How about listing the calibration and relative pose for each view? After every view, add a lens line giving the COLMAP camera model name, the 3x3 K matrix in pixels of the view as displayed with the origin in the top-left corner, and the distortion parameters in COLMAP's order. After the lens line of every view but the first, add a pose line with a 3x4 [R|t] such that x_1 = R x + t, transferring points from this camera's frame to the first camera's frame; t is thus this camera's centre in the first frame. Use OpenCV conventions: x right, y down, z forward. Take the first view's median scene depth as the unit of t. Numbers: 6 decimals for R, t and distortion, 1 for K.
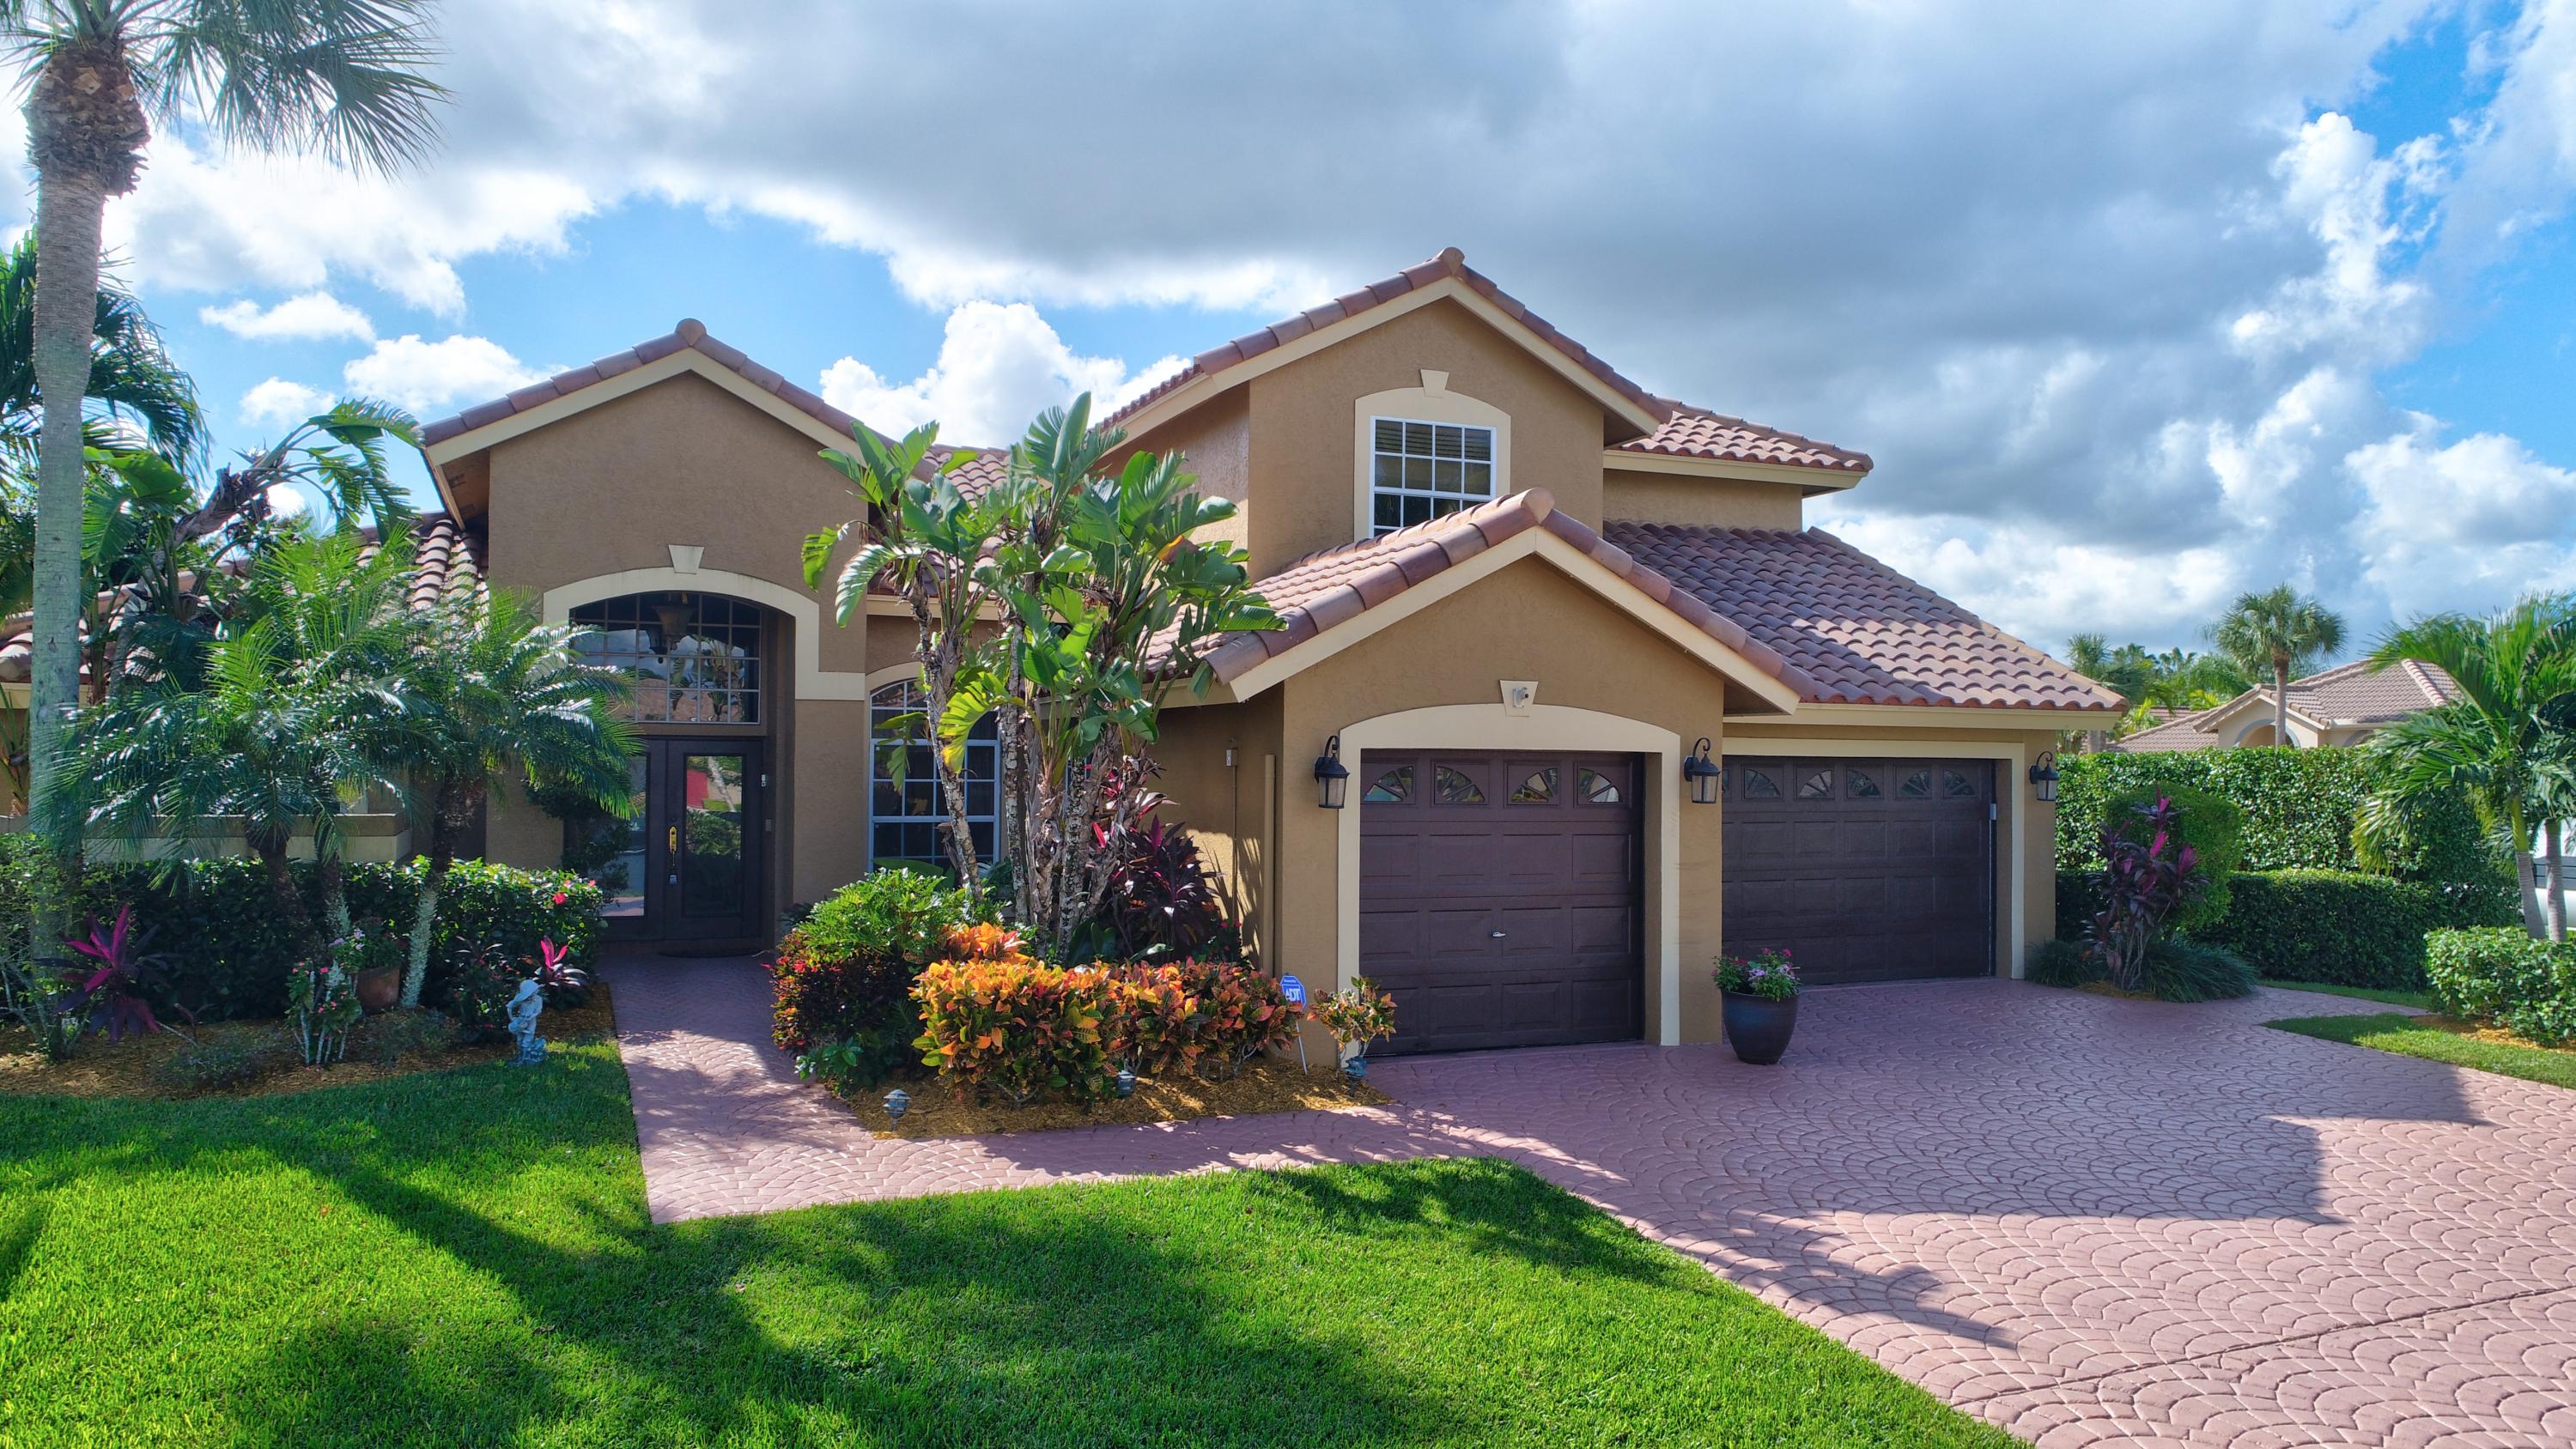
lens RADIAL K [[1716.3, 0, 1288.0], [0, 1716.3, 724.5], [0, 0, 1]] dist [-0.006176, -0.002235]
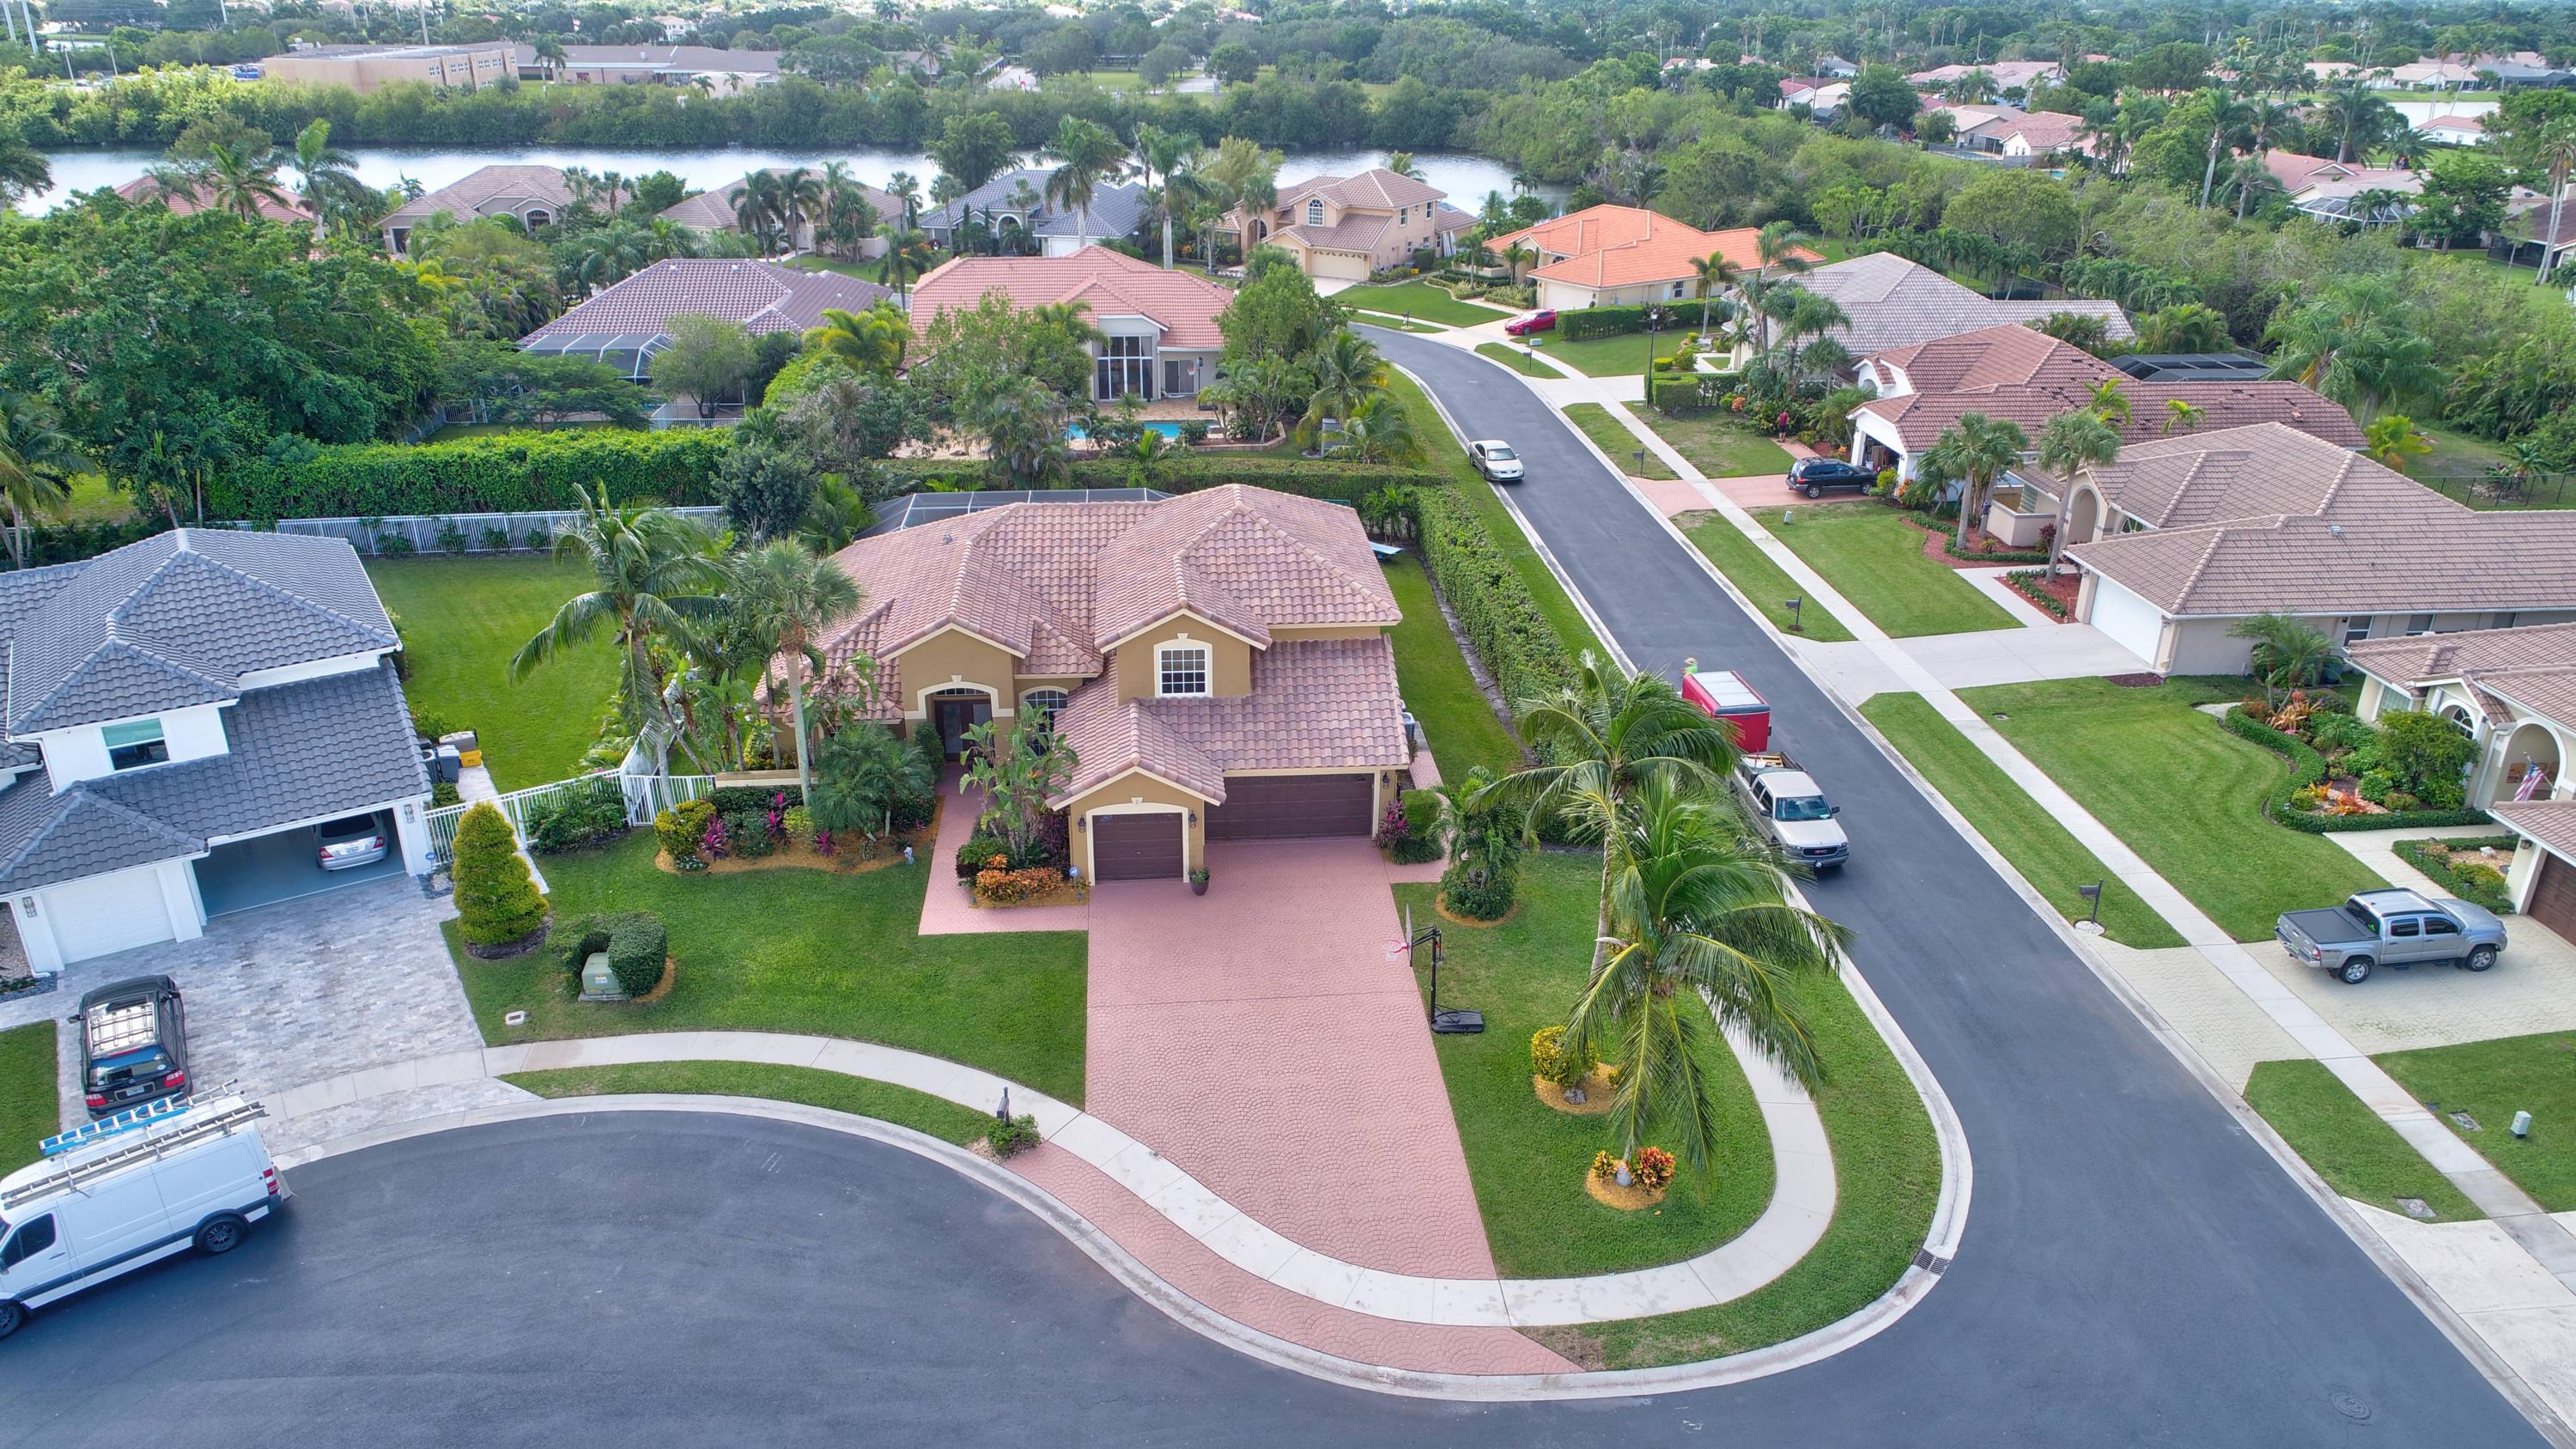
lens RADIAL K [[1716.8, 0, 1288.0], [0, 1716.8, 724.5], [0, 0, 1]] dist [-0.006176, -0.002235]
pose [[0.953127, 0.125649, -0.275248, 1.467534], [0.002297, 0.906666, 0.421843, -1.761326], [0.302562, -0.402703, 0.863879, -2.104814]]
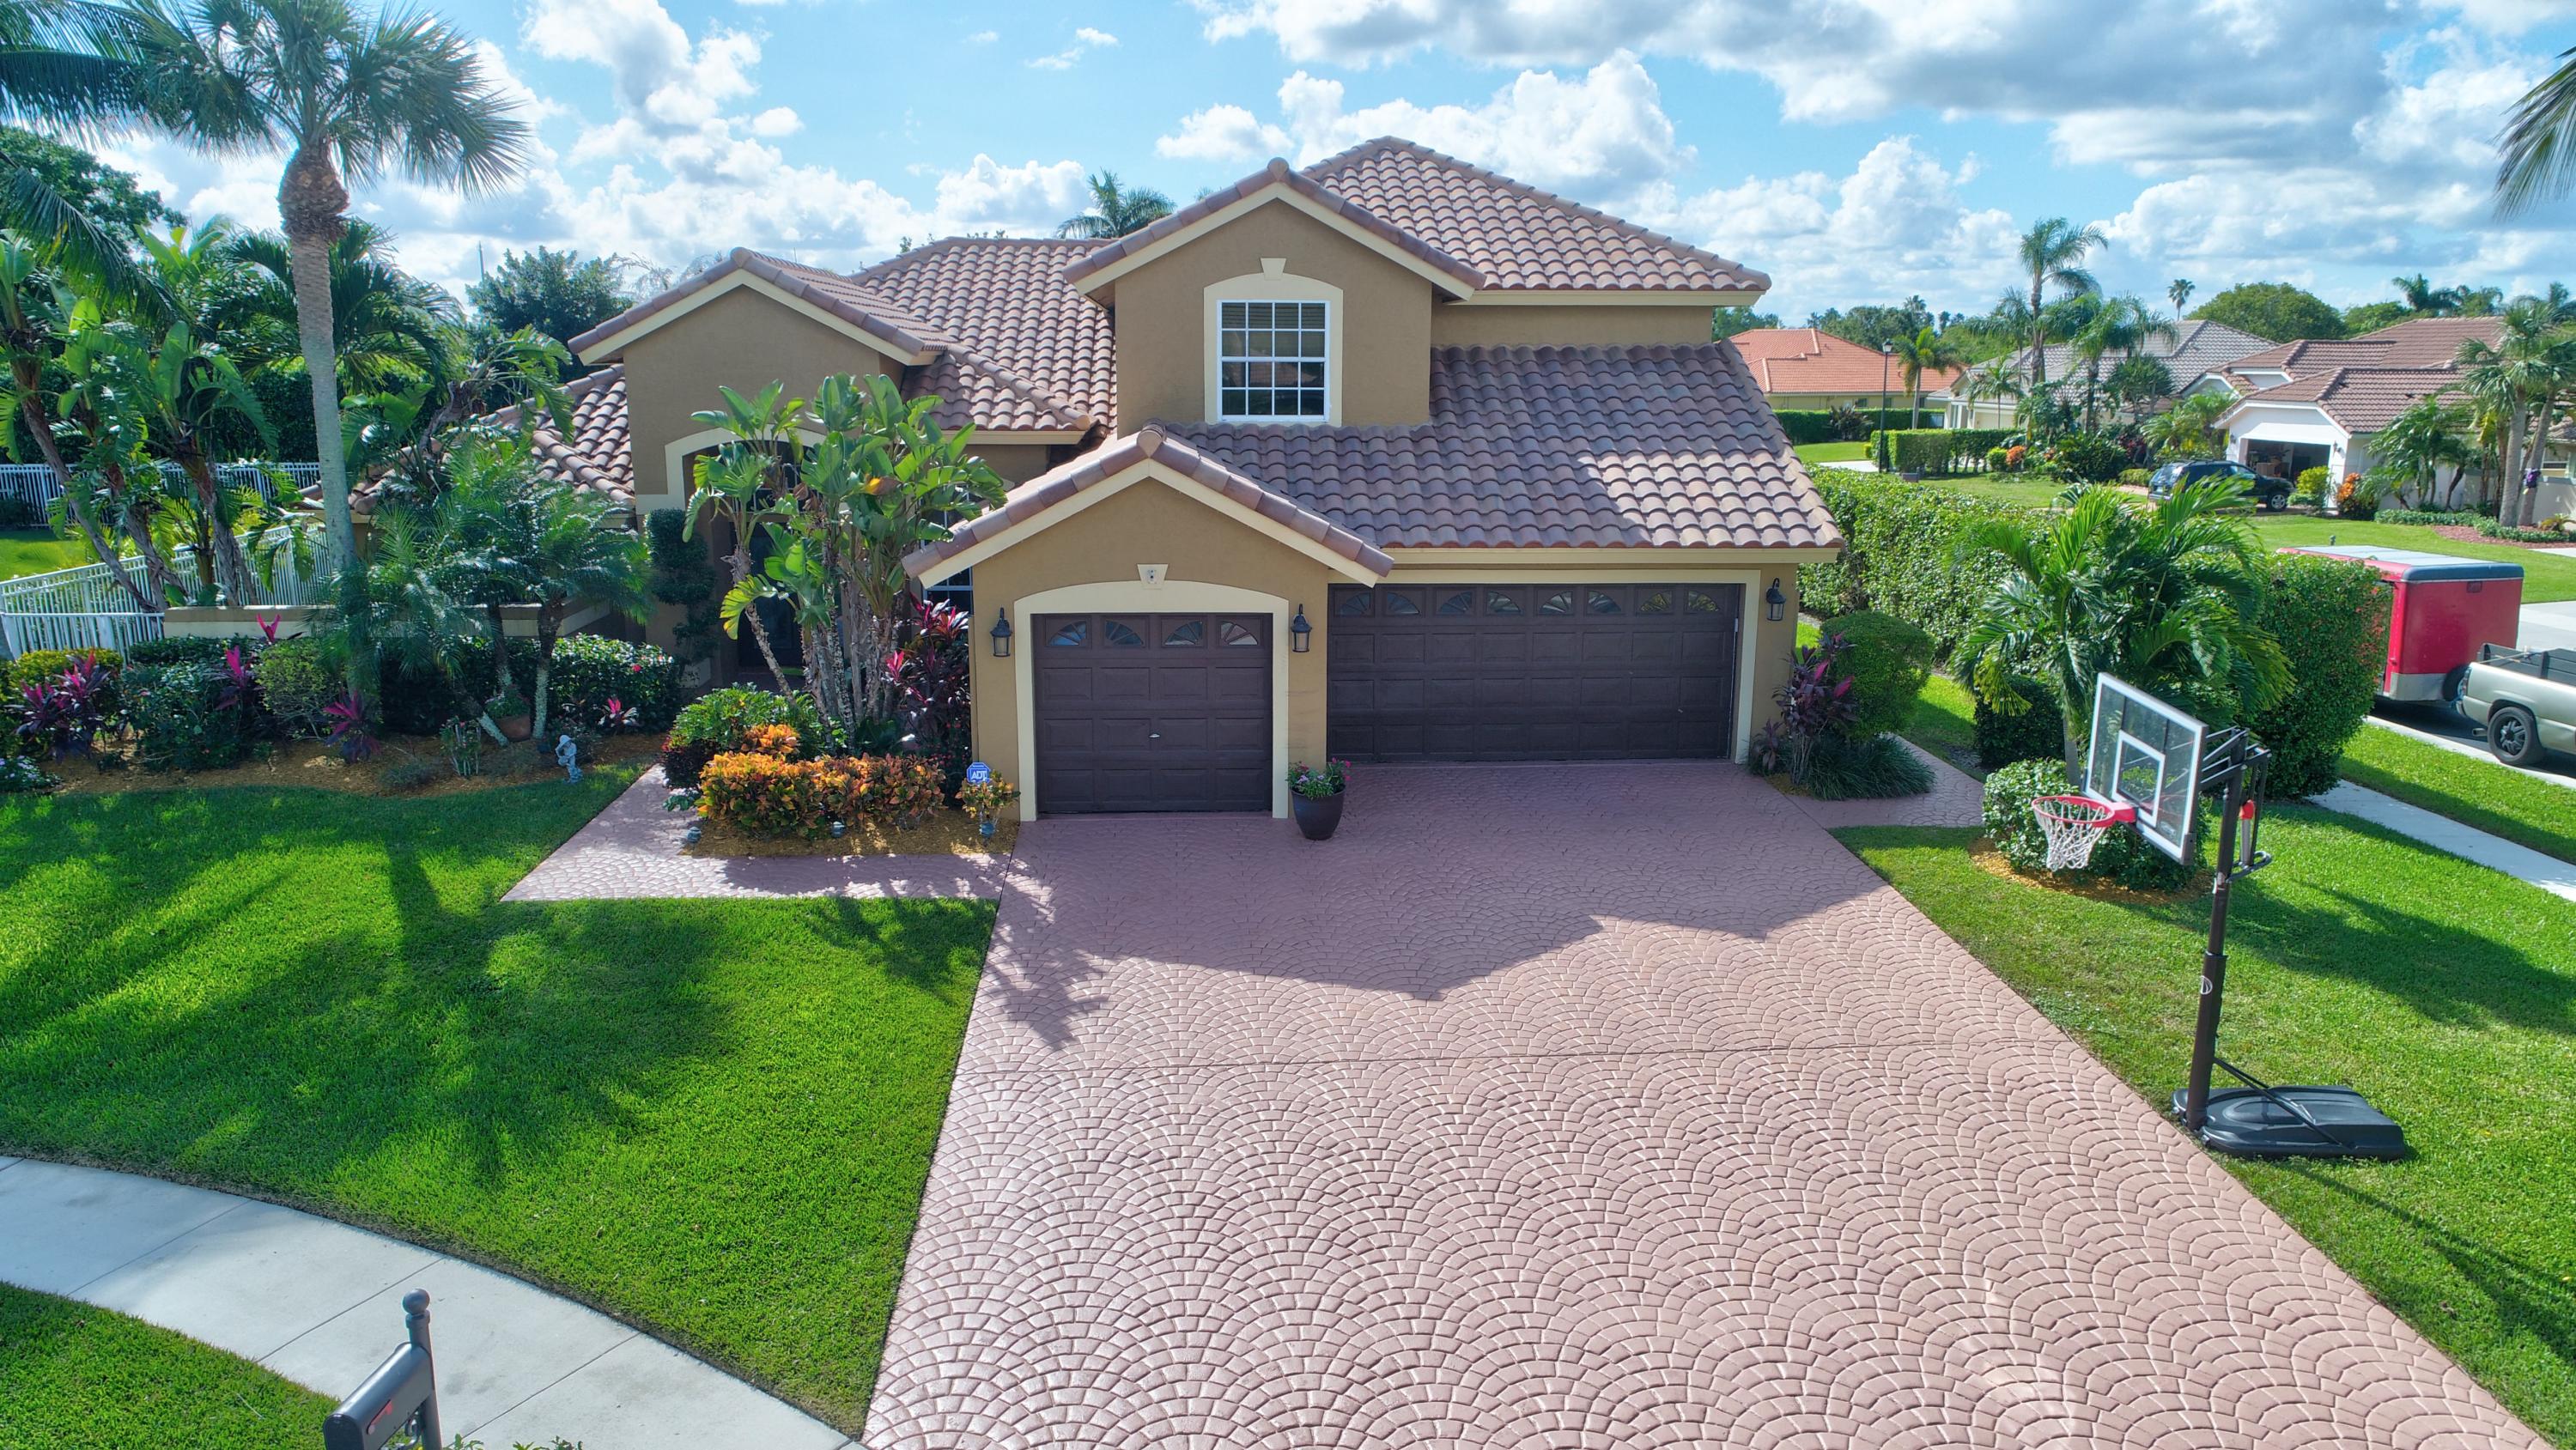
lens RADIAL K [[1716.3, 0, 1288.0], [0, 1716.3, 725.0], [0, 0, 1]] dist [-0.006176, -0.002235]
pose [[0.943516, 0.067226, -0.324435, 0.699468], [0.010346, 0.972744, 0.231649, -0.220639], [0.331165, -0.221921, 0.917104, -0.285525]]
